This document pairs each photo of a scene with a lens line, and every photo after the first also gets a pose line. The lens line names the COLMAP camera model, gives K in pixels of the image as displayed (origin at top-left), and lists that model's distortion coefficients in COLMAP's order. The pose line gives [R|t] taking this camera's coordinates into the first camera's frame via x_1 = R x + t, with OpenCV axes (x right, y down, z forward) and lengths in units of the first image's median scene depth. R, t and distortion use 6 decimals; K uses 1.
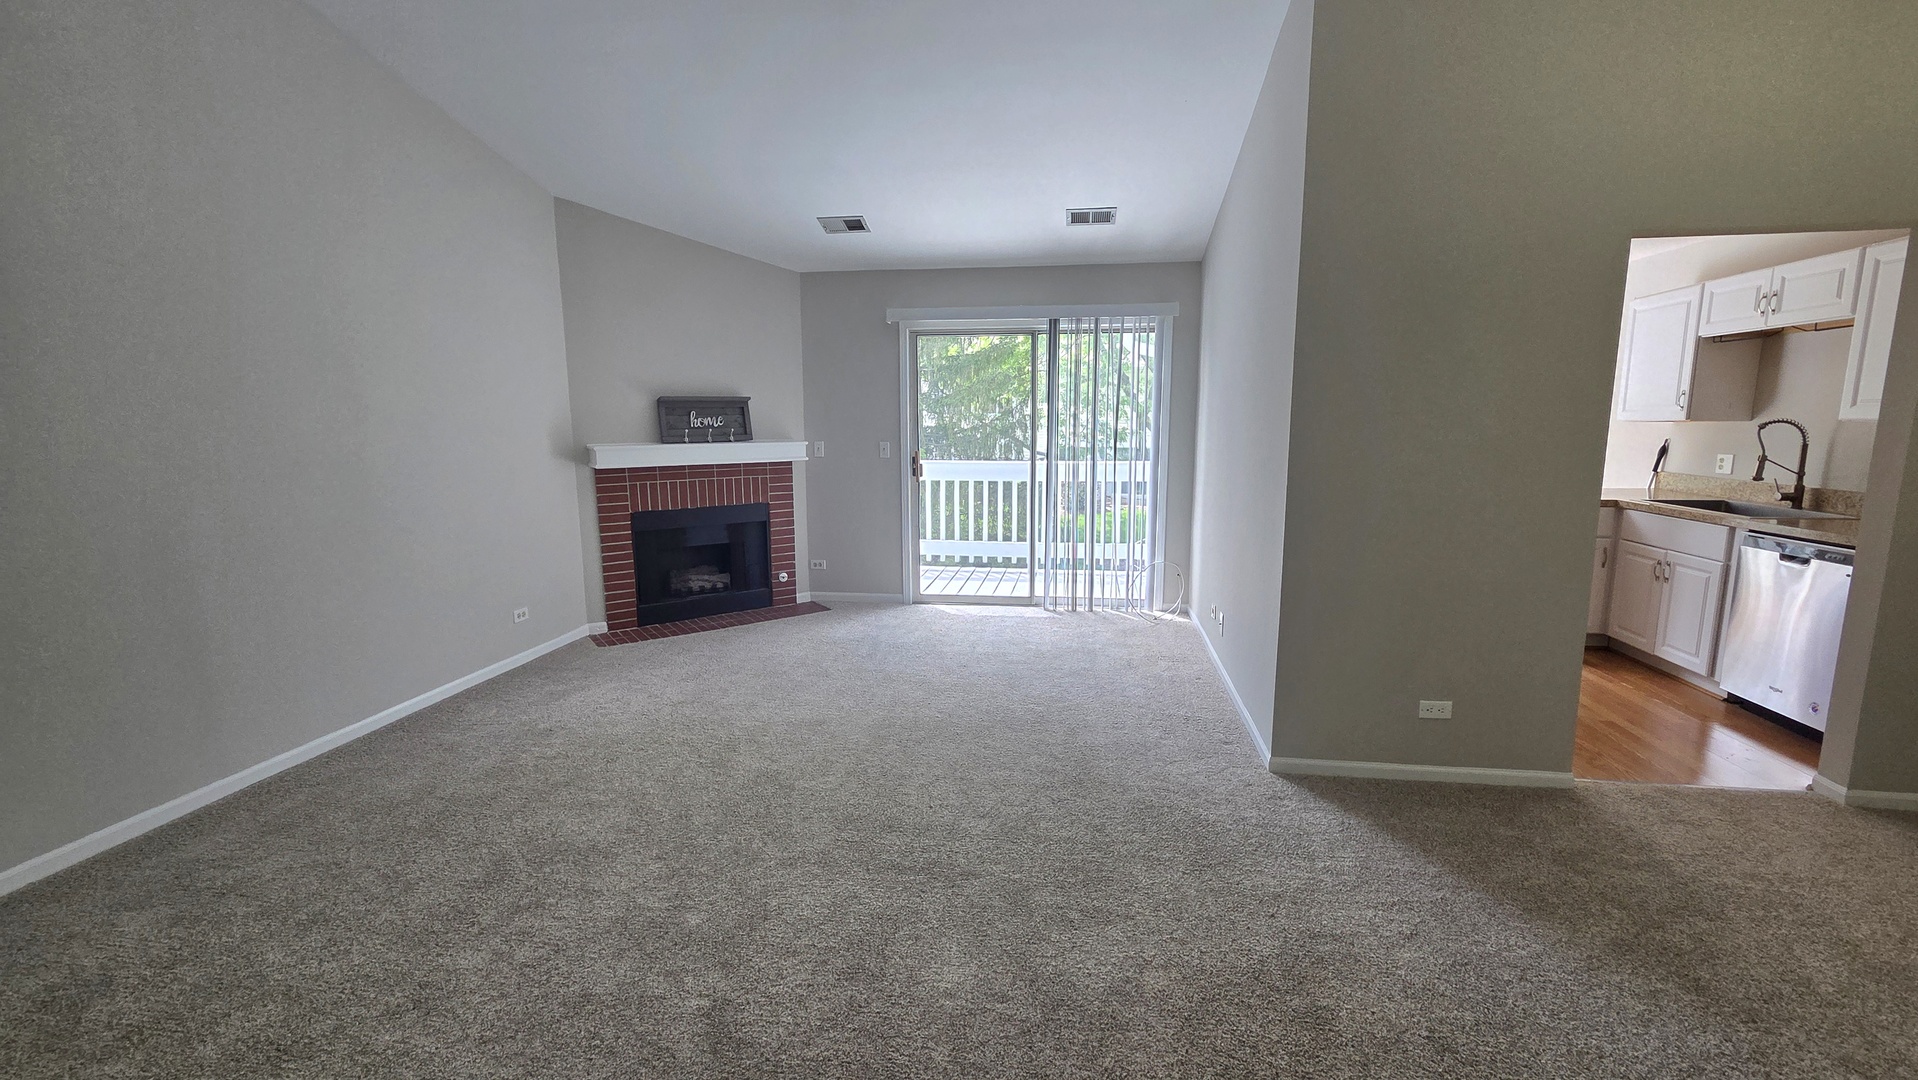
lens RADIAL K [[785.2, 0, 967.3], [0, 785.2, 538.6], [0, 0, 1]] dist [0.002502, 0.000384]
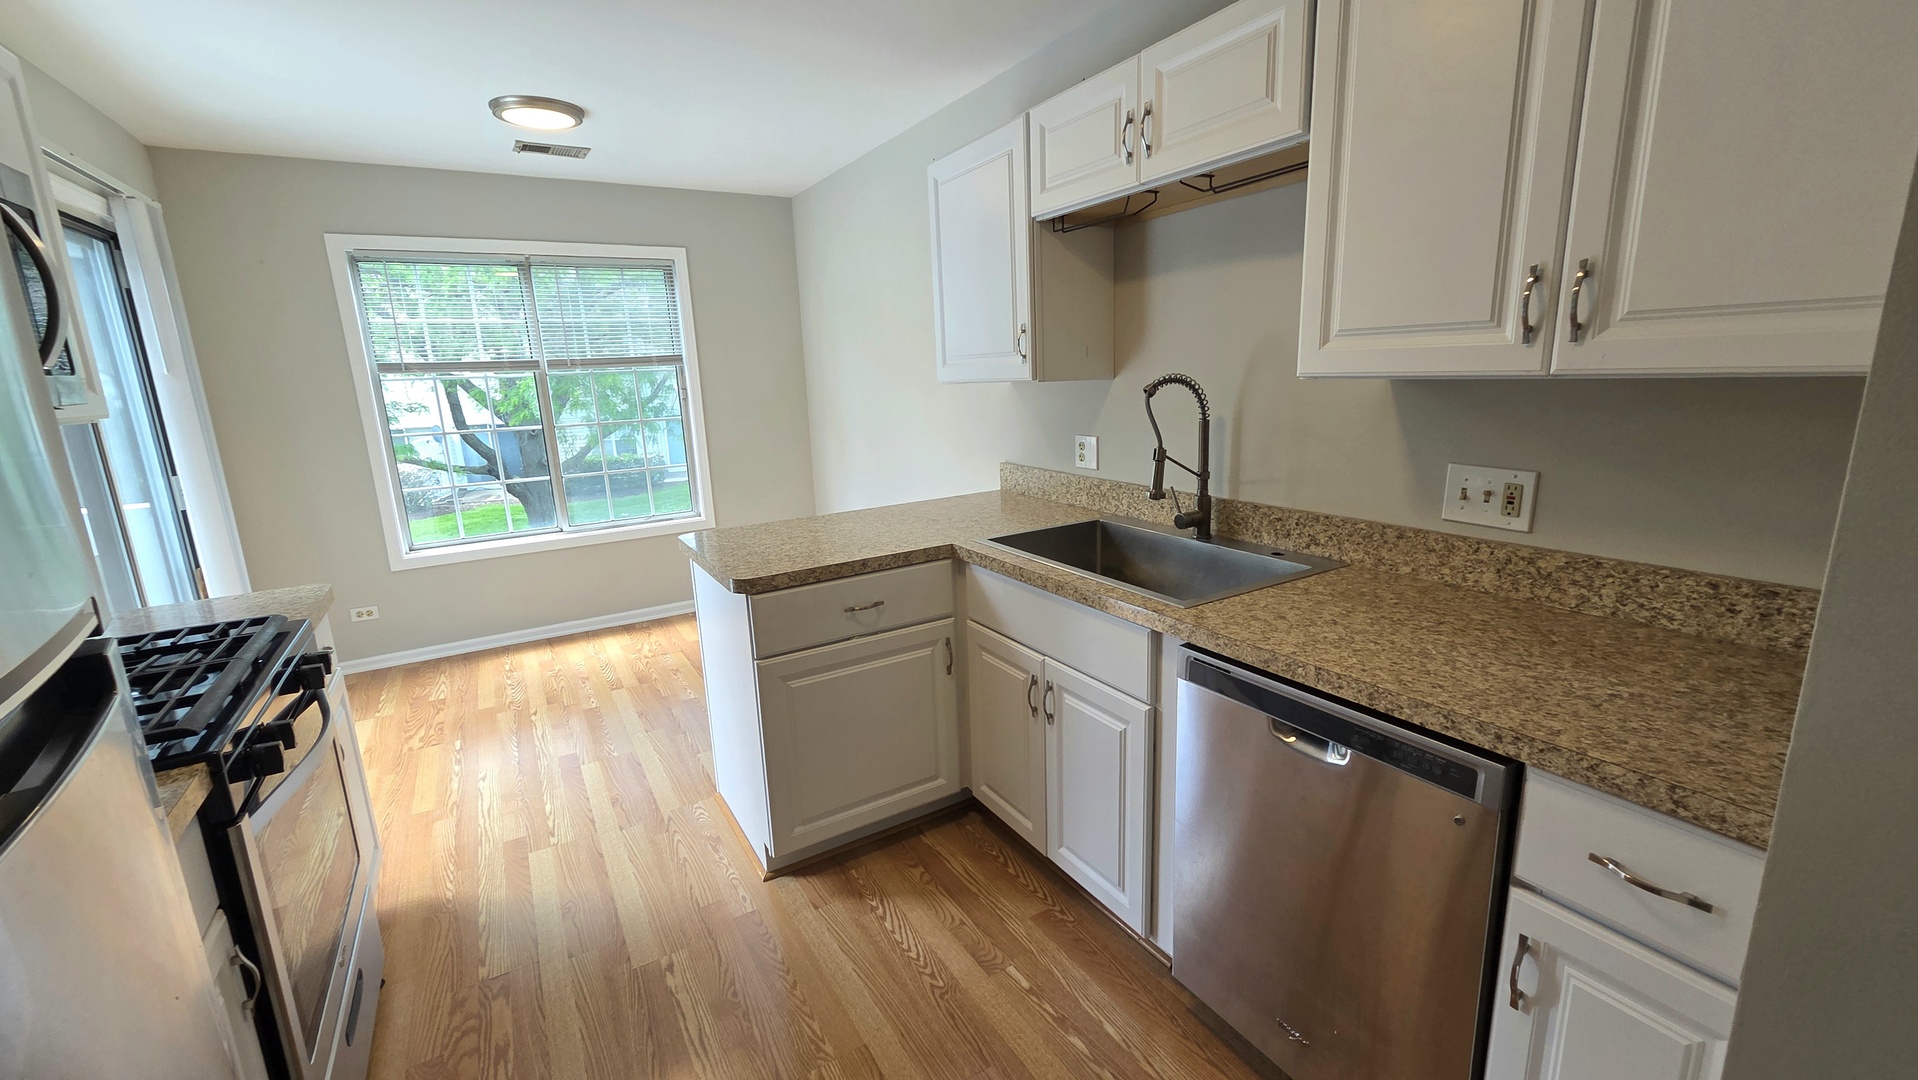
lens RADIAL K [[785.2, 0, 967.3], [0, 785.2, 538.6], [0, 0, 1]] dist [0.002502, 0.000384]
pose [[0.770544, -0.157873, 0.617526, 0.454346], [0.129401, 0.987411, 0.090970, -0.084505], [-0.624113, 0.009812, 0.781272, 0.522236]]
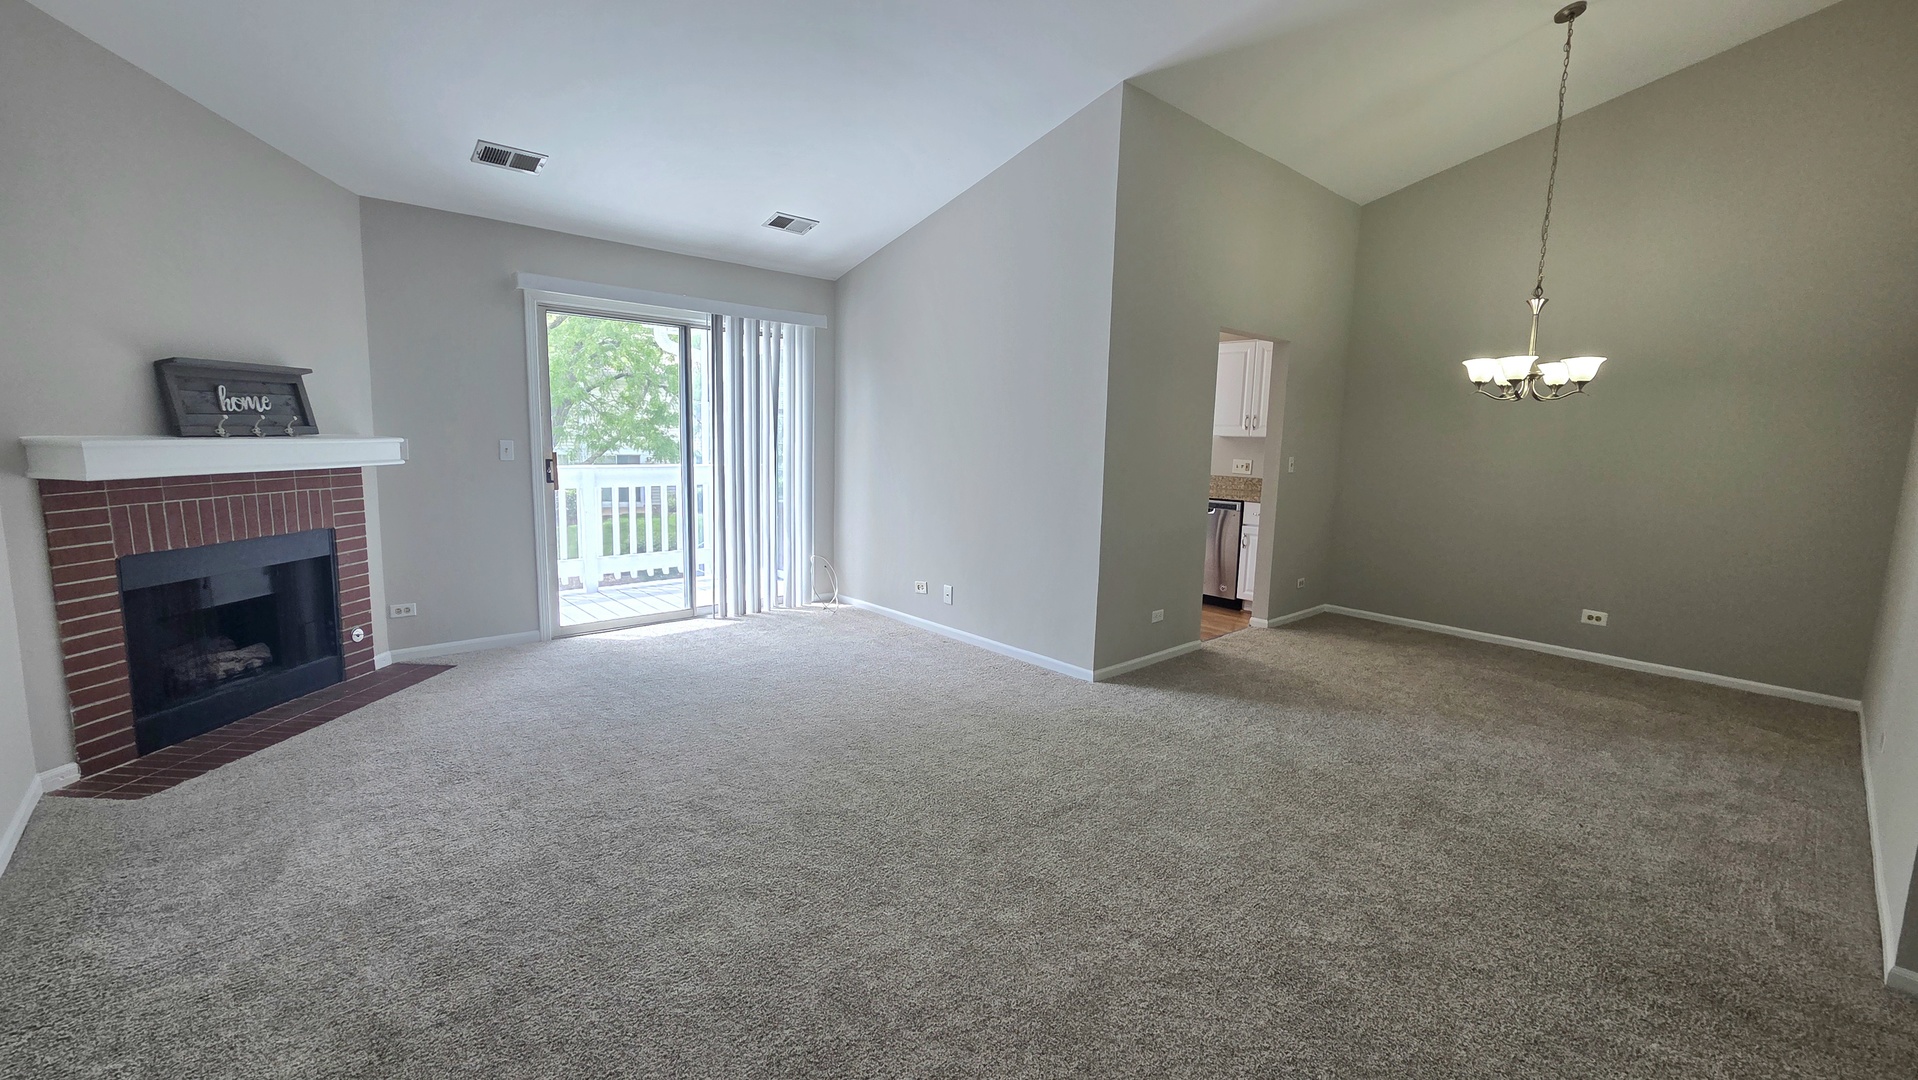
lens RADIAL K [[785.2, 0, 967.3], [0, 785.2, 538.6], [0, 0, 1]] dist [0.002502, 0.000384]
pose [[0.634797, -0.082623, 0.768248, -0.473918], [0.089321, 0.995448, 0.033252, -0.011545], [-0.767499, 0.047512, 0.639288, 0.166614]]
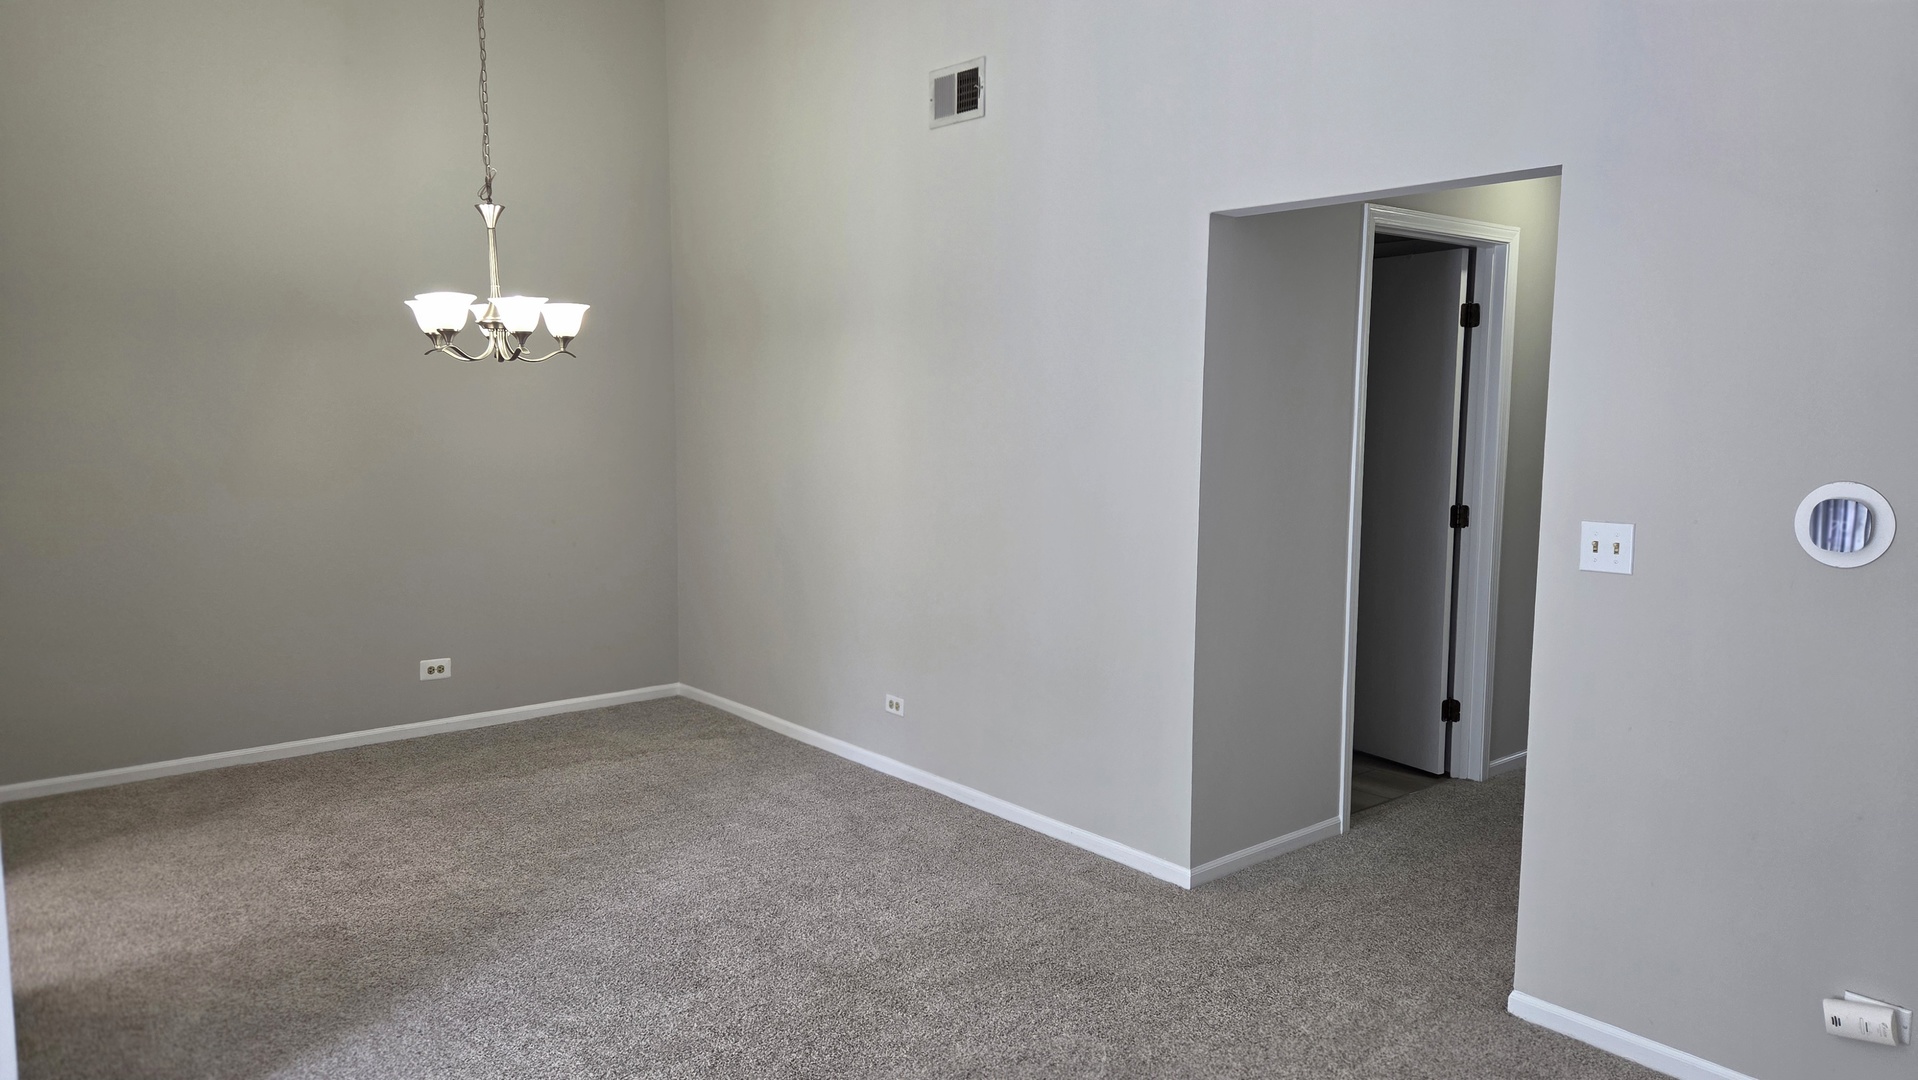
lens RADIAL K [[1298.7, 0, 959.0], [0, 1298.7, 540.0], [0, 0, 1]] dist [0.000938, 0.000062]
pose [[-0.749147, -0.076893, 0.657925, -0.288935], [0.103554, 0.967433, 0.230977, -0.122152], [-0.654259, 0.241166, -0.716787, 0.656337]]
